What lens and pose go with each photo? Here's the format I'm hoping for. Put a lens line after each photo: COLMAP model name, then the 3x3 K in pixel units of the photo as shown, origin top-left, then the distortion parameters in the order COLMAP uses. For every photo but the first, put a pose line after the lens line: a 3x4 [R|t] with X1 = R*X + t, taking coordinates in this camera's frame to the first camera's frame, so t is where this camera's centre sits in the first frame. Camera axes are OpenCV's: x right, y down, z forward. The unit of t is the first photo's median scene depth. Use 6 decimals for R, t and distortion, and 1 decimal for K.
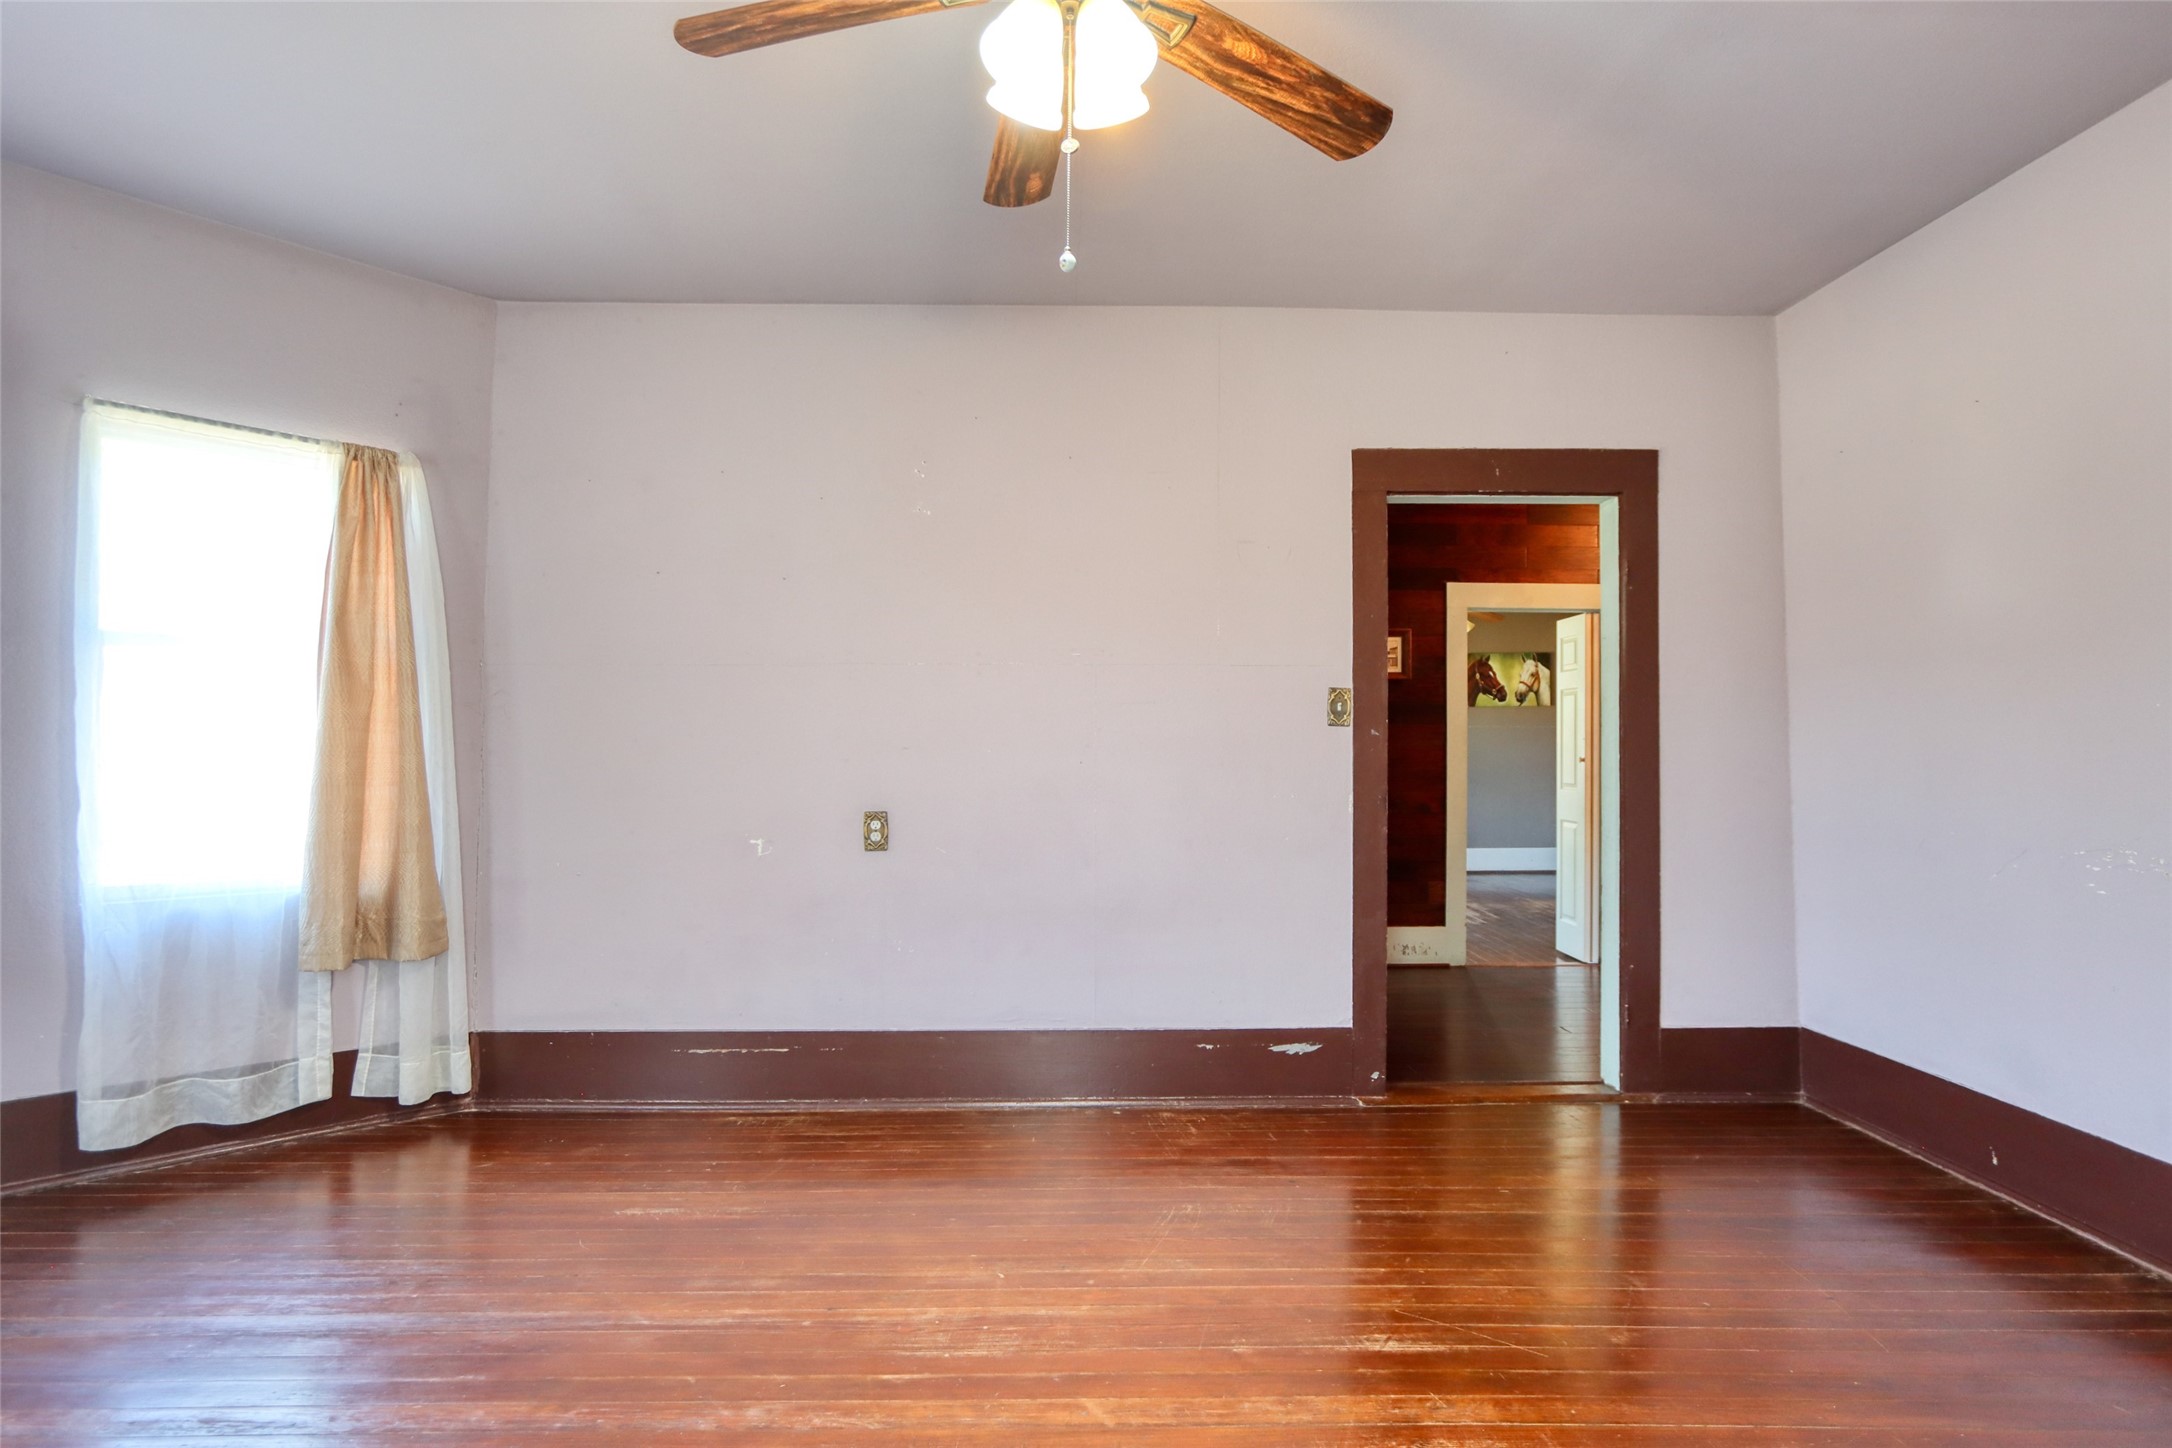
lens RADIAL K [[1114.5, 0, 1076.4], [0, 1114.5, 750.6], [0, 0, 1]] dist [-0.006864, 0.000547]
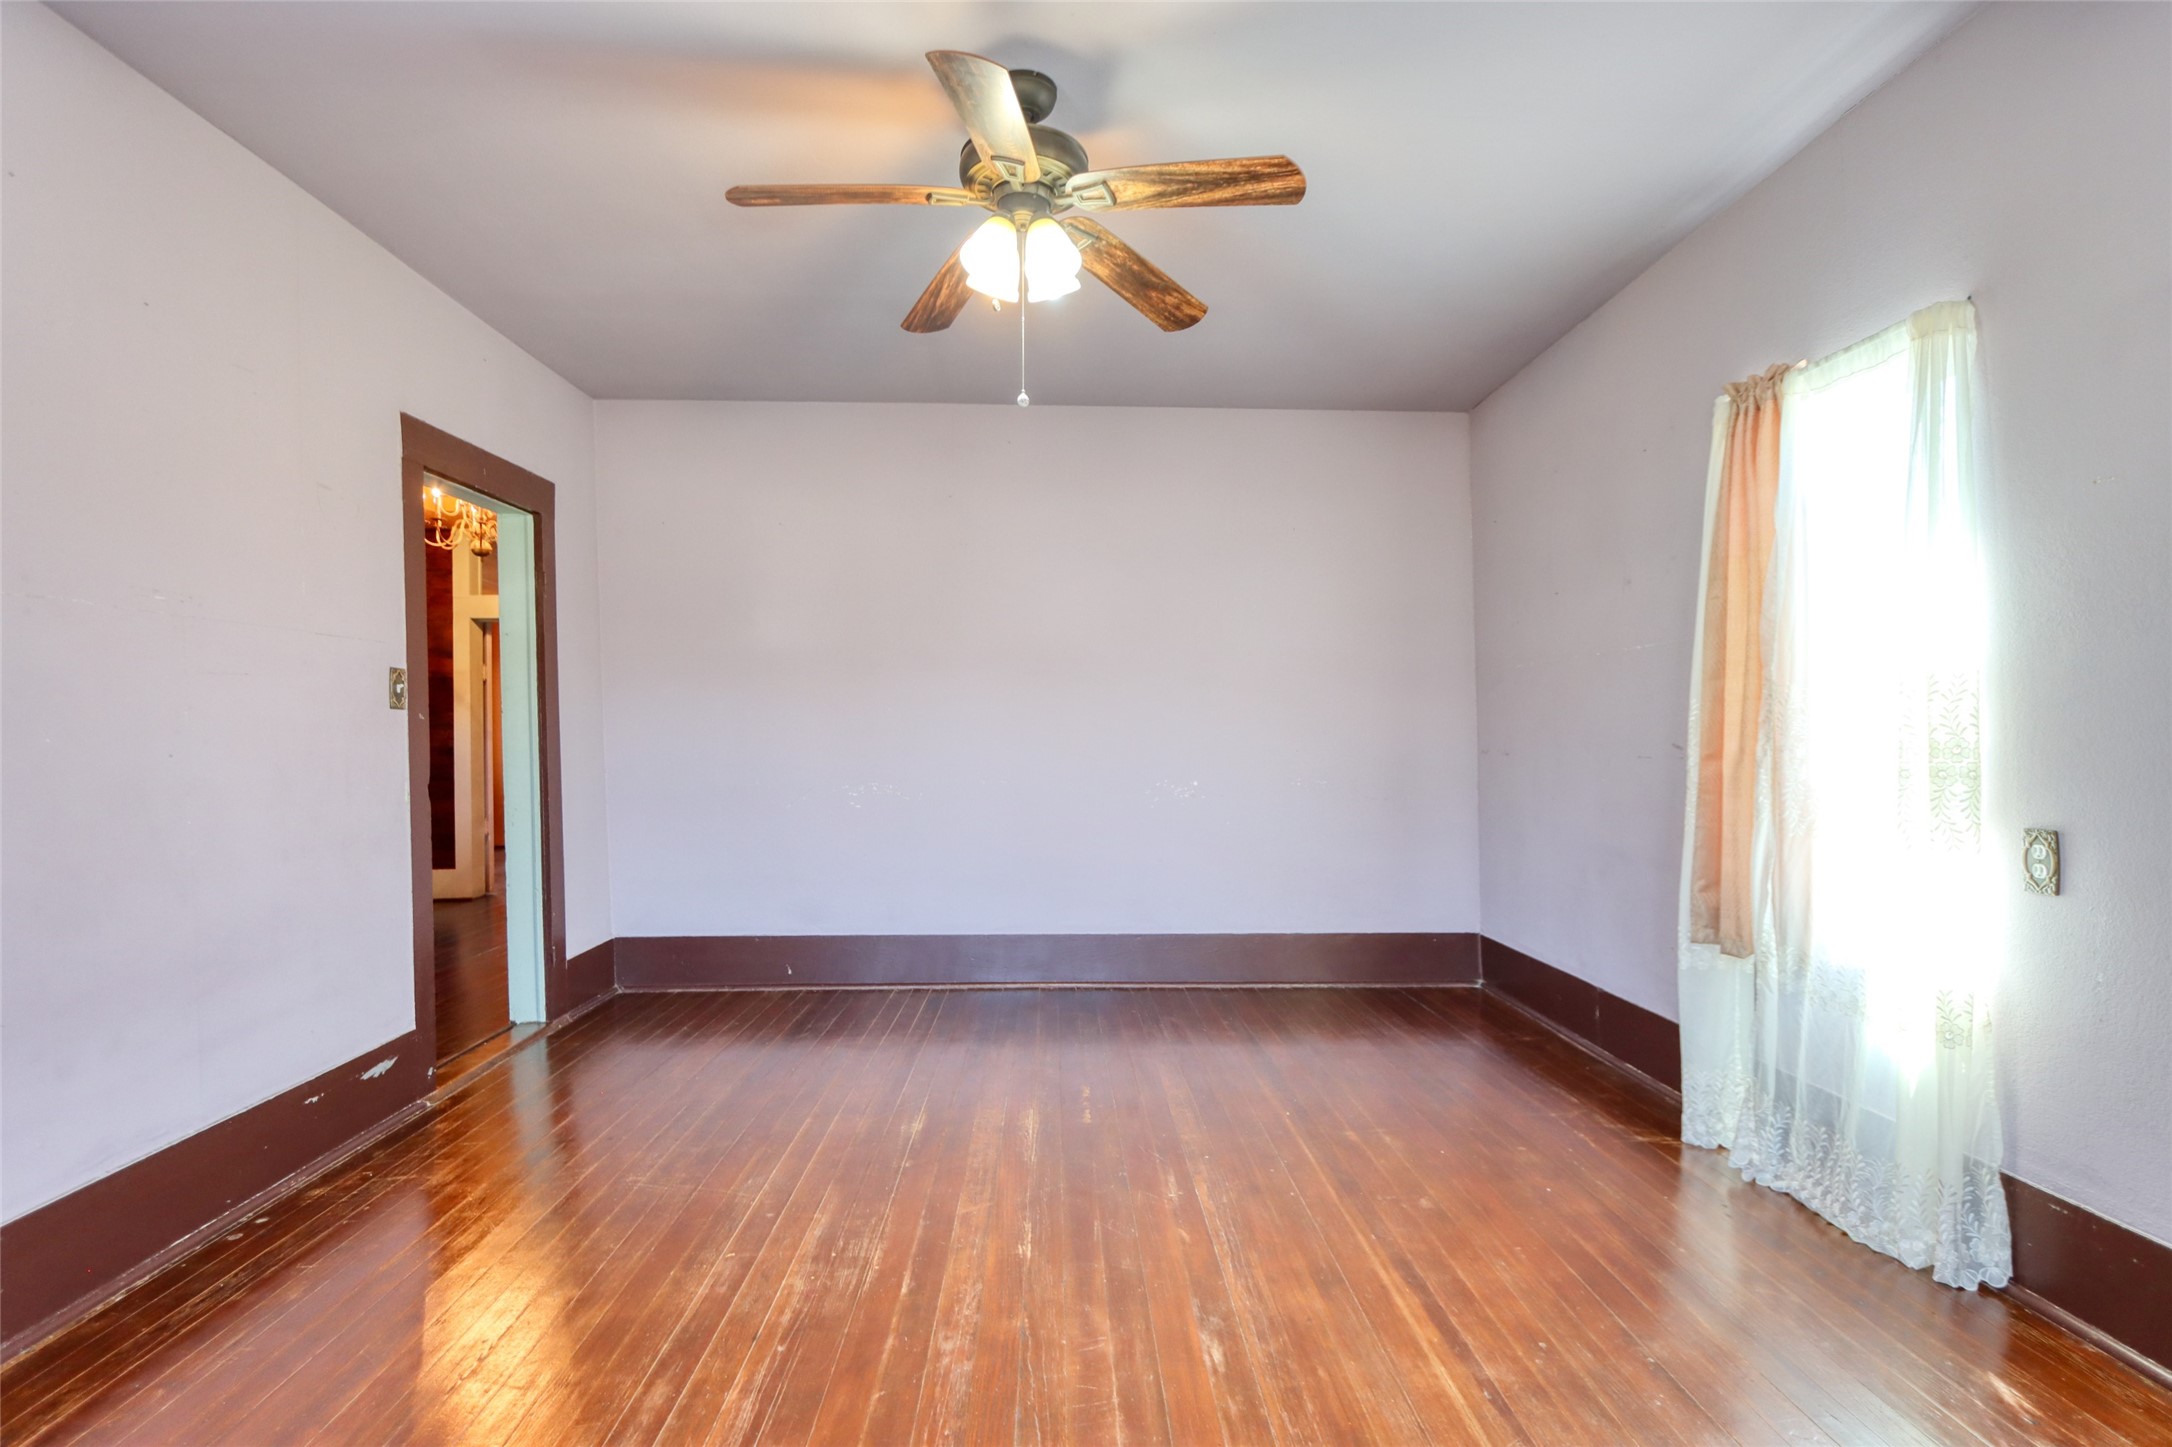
lens RADIAL K [[1114.5, 0, 1076.4], [0, 1114.5, 750.1], [0, 0, 1]] dist [-0.006864, 0.000547]
pose [[-0.007236, -0.020530, 0.999763, -0.702990], [0.004025, 0.999781, 0.020560, -0.004648], [-0.999966, 0.004172, -0.007151, 0.452352]]
